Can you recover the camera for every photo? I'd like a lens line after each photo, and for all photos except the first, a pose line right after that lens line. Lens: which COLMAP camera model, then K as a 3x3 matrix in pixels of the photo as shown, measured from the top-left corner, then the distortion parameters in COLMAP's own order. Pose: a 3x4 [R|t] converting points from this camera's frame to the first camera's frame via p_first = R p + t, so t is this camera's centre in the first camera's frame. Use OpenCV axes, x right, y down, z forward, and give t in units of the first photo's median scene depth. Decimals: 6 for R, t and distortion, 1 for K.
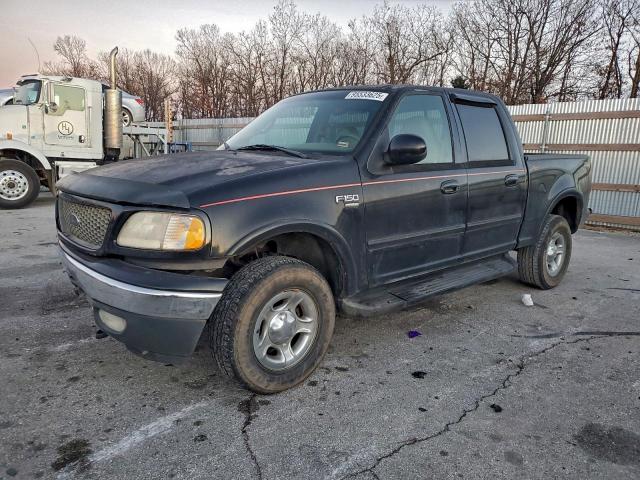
lens RADIAL K [[474.2, 0, 319.7], [0, 474.2, 241.2], [0, 0, 1]] dist [-0.026081, -0.004655]
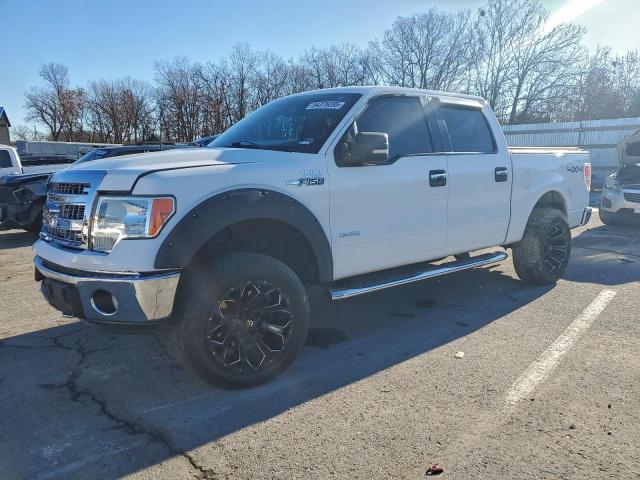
lens RADIAL K [[474.2, 0, 320.0], [0, 474.2, 239.3], [0, 0, 1]] dist [-0.026081, -0.004655]
pose [[0.997694, -0.048678, 0.047299, 0.040040], [0.049347, 0.998696, -0.013084, 0.041255], [-0.046600, 0.015387, 0.998795, -0.211334]]
